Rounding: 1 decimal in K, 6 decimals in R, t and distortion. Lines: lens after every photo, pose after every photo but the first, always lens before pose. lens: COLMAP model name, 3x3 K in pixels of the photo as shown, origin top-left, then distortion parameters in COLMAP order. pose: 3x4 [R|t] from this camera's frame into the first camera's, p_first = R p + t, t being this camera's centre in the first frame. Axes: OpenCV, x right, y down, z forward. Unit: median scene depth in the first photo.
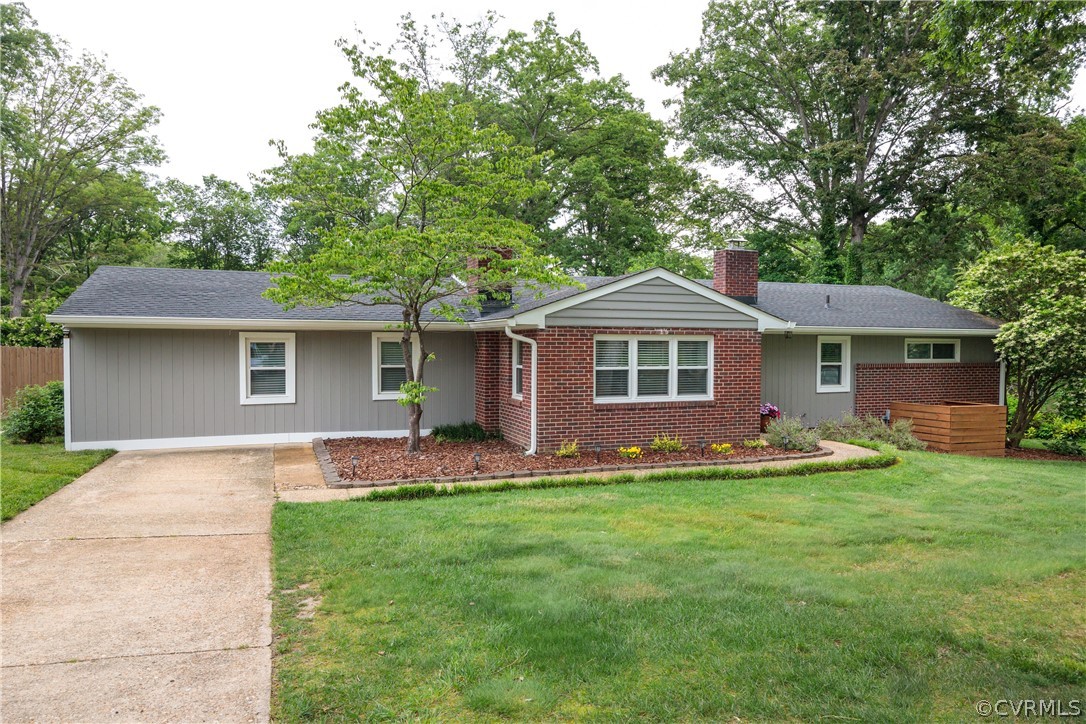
lens RADIAL K [[667.9, 0, 515.3], [0, 667.9, 364.2], [0, 0, 1]] dist [-0.005594, -0.000625]
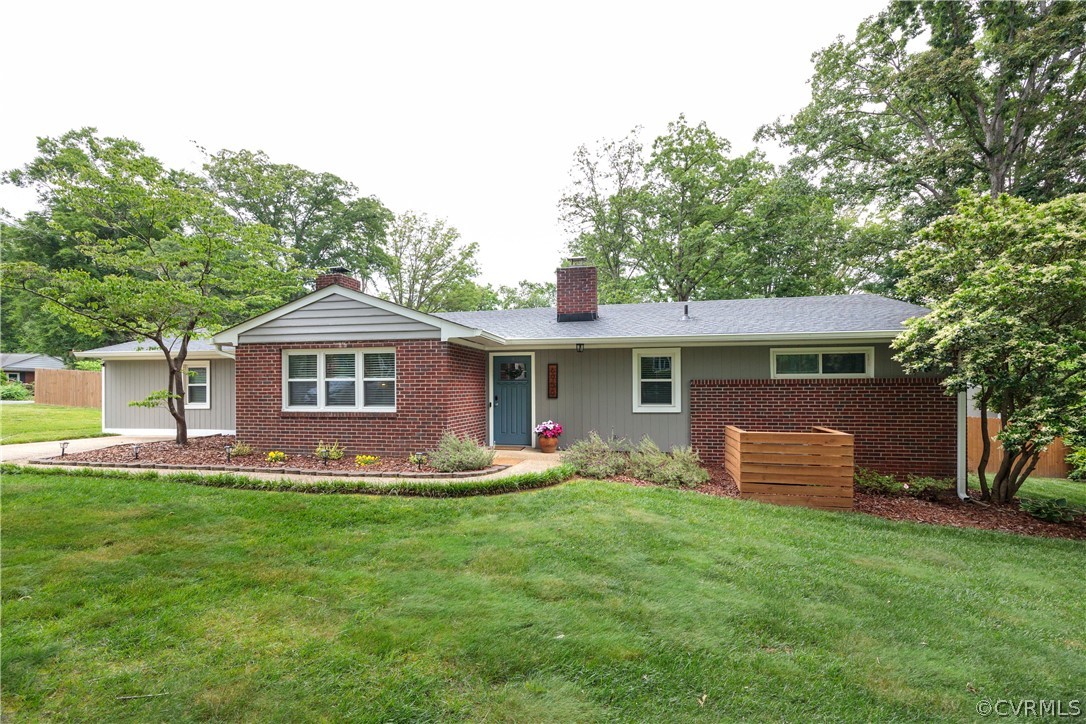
lens RADIAL K [[455.2, 0, 539.9], [0, 455.2, 383.2], [0, 0, 1]] dist [-0.001115, -0.000148]
pose [[0.869052, -0.011242, -0.494593, 0.704961], [-0.007682, 0.999315, -0.036213, 0.029146], [0.494661, 0.035270, 0.868370, 0.443032]]
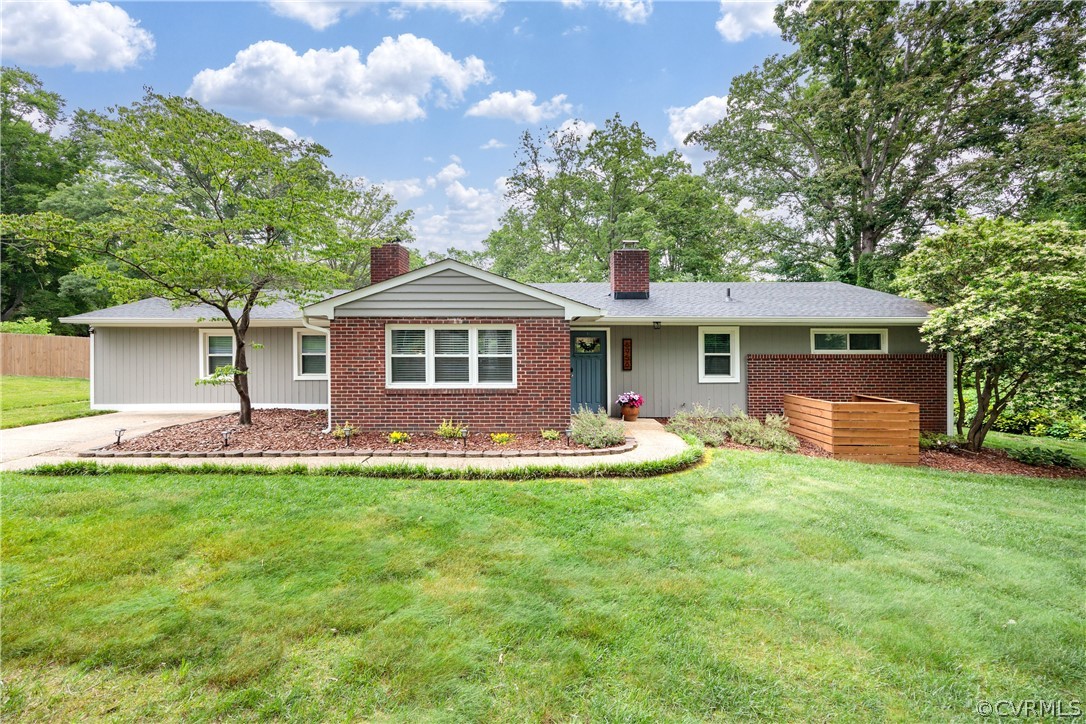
lens RADIAL K [[409.3, 0, 531.2], [0, 409.3, 342.7], [0, 0, 1]] dist [-0.001371, -0.000183]
pose [[0.950448, -0.005196, -0.310840, 0.440489], [-0.005956, 0.999373, -0.034915, 0.005705], [0.310826, 0.035037, 0.949821, 0.357765]]
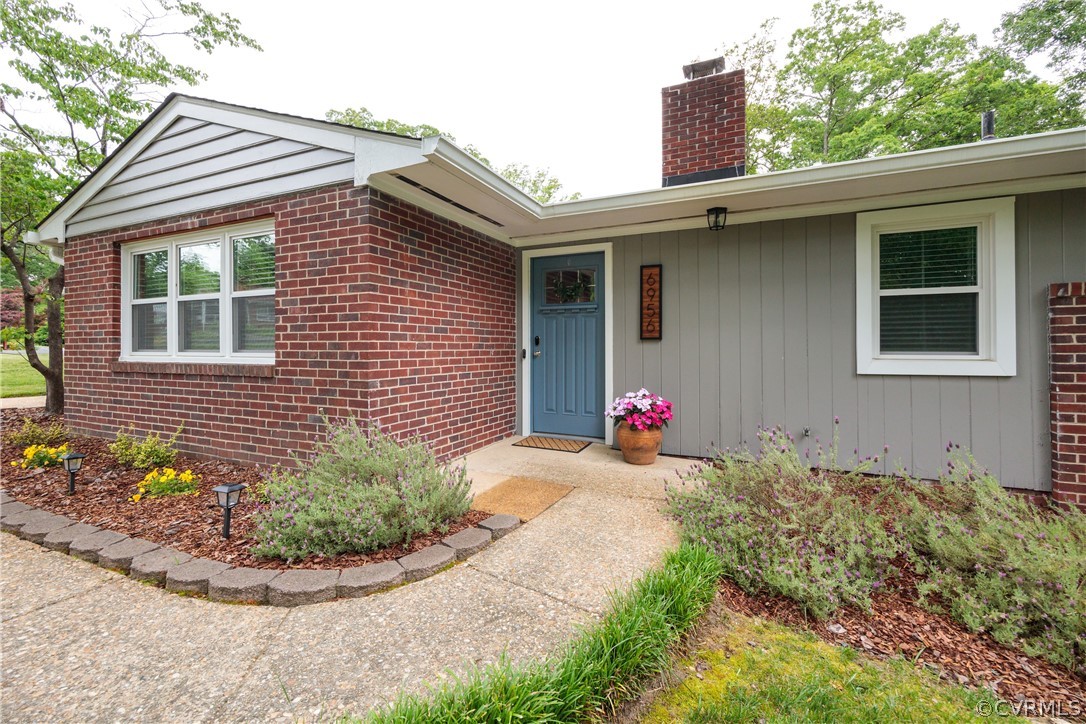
lens RADIAL K [[442.5, 0, 548.1], [0, 442.5, 347.3], [0, 0, 1]] dist [0.001552, 0.000047]
pose [[0.738292, -0.004053, -0.674469, 0.533902], [-0.015897, 0.999600, -0.023407, 0.040183], [0.674294, 0.028004, 0.737932, 0.780094]]
